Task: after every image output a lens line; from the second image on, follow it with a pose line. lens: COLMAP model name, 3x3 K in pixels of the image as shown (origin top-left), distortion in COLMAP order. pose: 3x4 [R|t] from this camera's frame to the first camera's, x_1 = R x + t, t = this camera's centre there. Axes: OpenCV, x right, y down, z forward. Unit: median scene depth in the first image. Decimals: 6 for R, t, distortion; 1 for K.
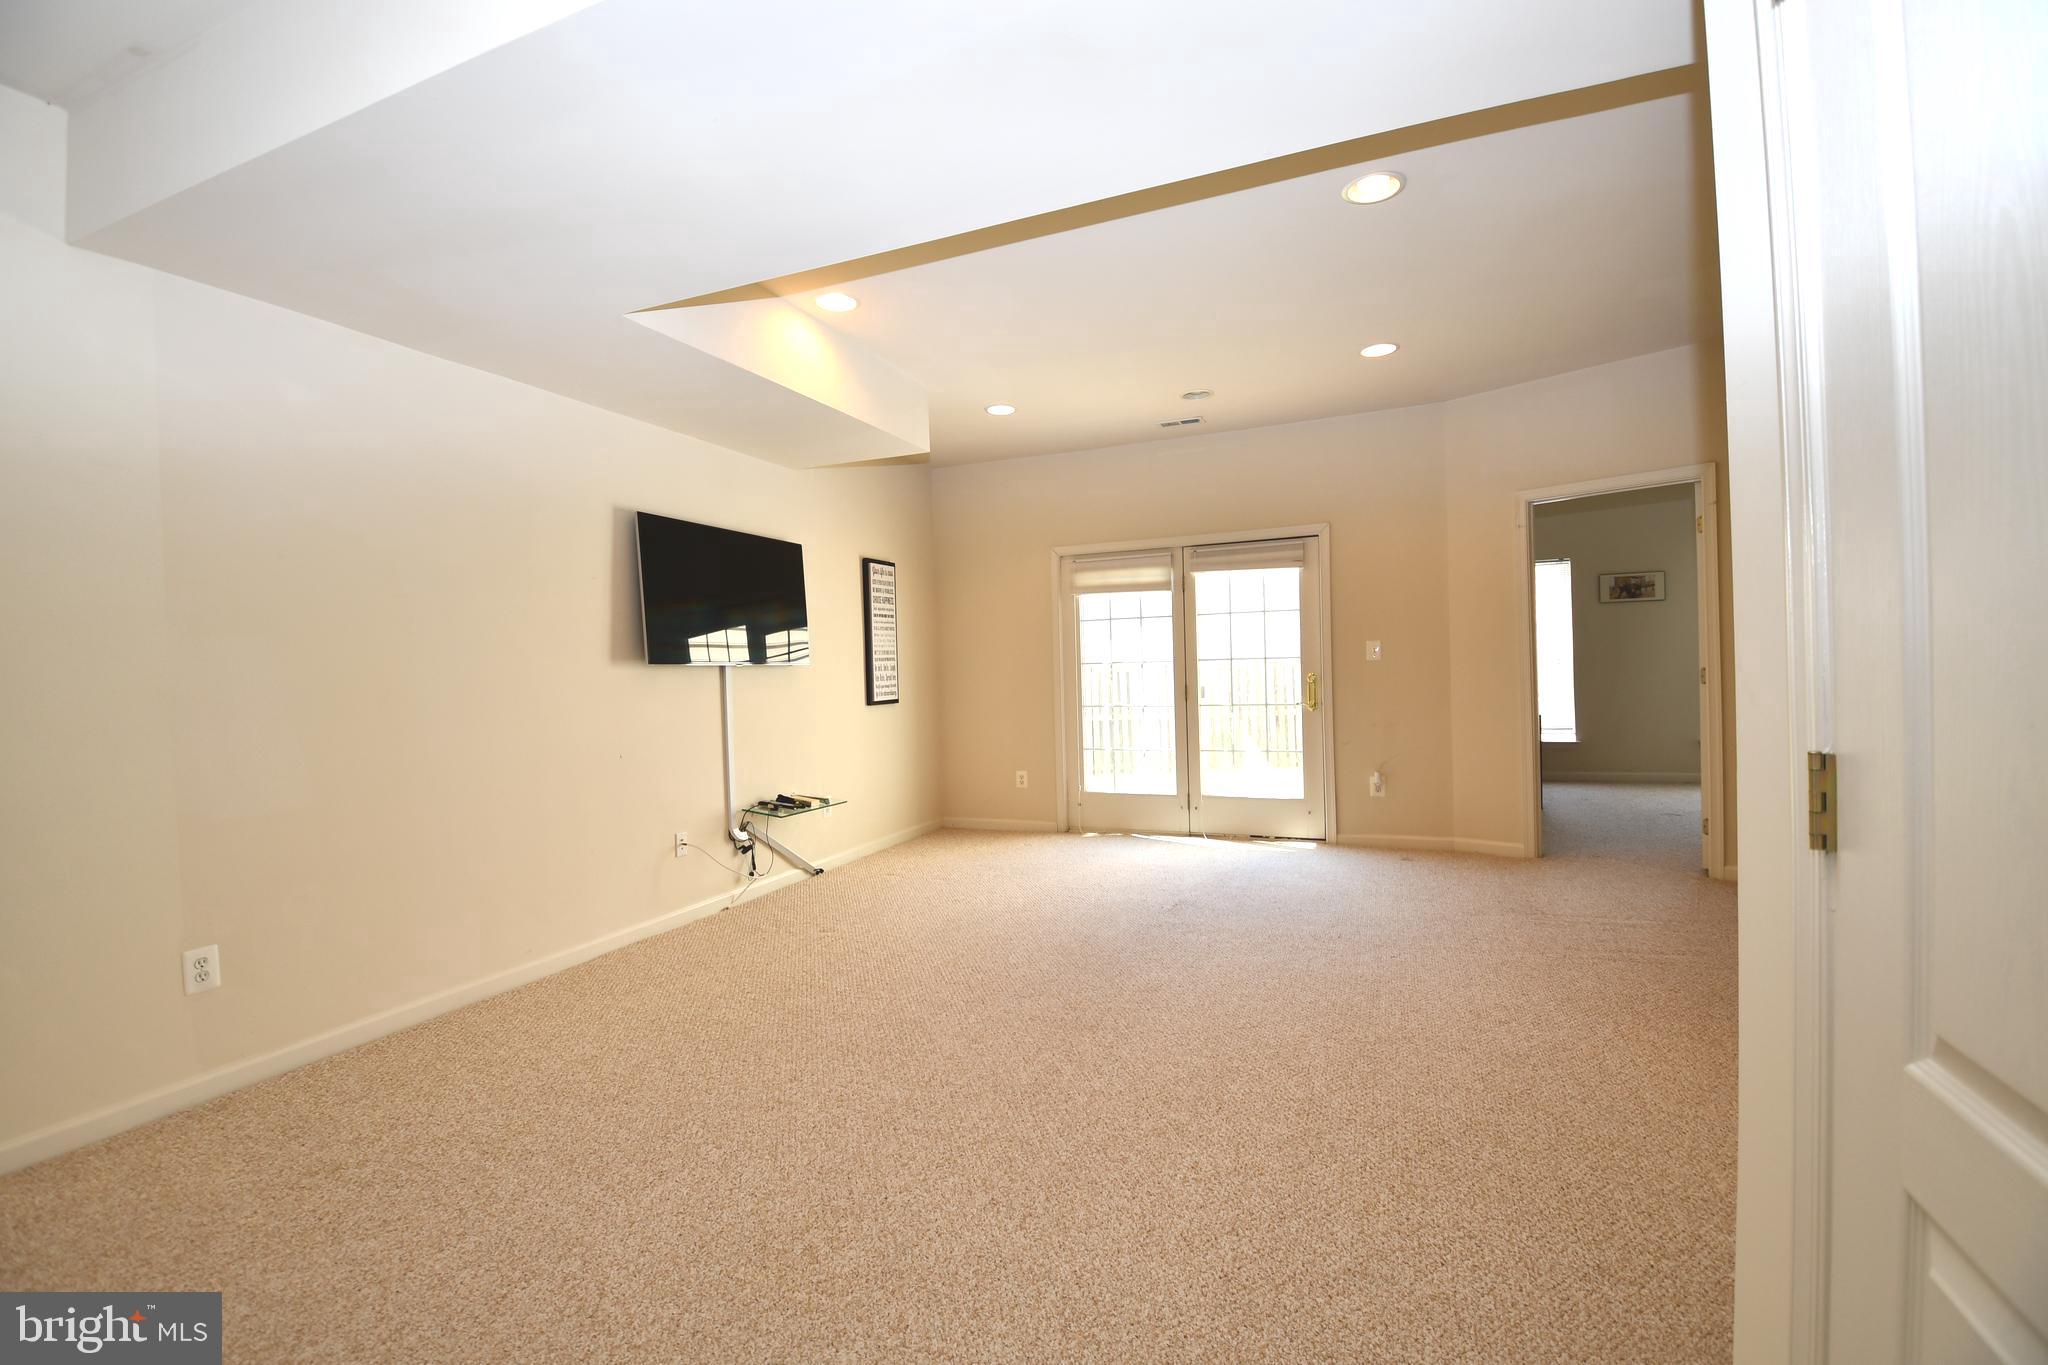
lens RADIAL K [[907.3, 0, 1013.7], [0, 907.3, 681.4], [0, 0, 1]] dist [0.027180, -0.028938]
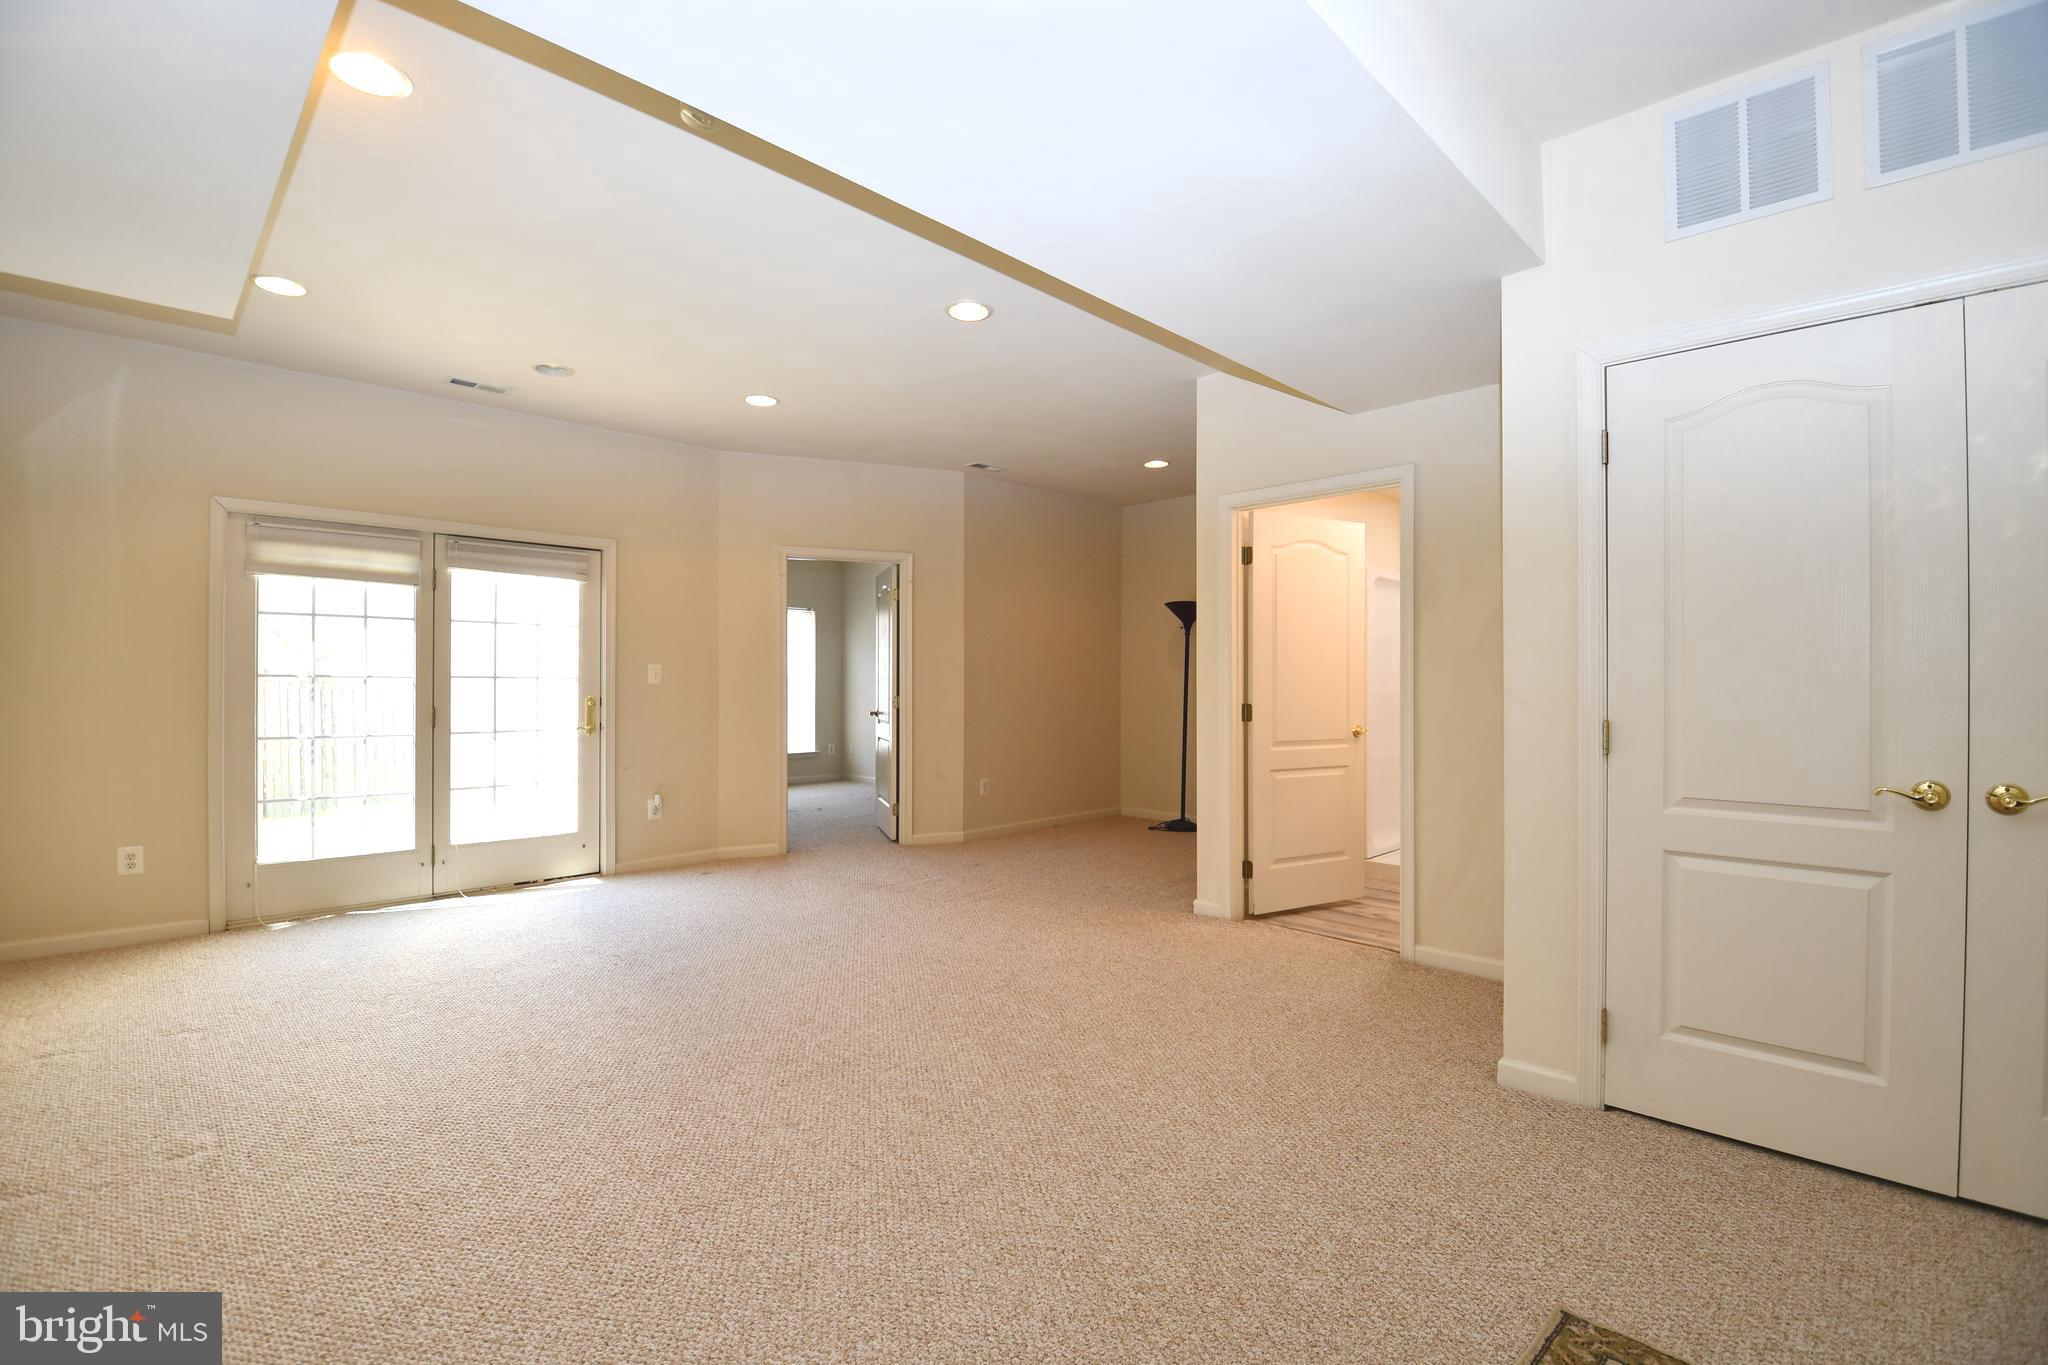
lens RADIAL K [[907.3, 0, 1013.7], [0, 907.3, 681.4], [0, 0, 1]] dist [0.027180, -0.028938]
pose [[0.371008, 0.033397, 0.928029, -0.372389], [-0.002376, 0.999384, -0.035015, 0.007979], [-0.928627, 0.010786, 0.370858, 0.241974]]
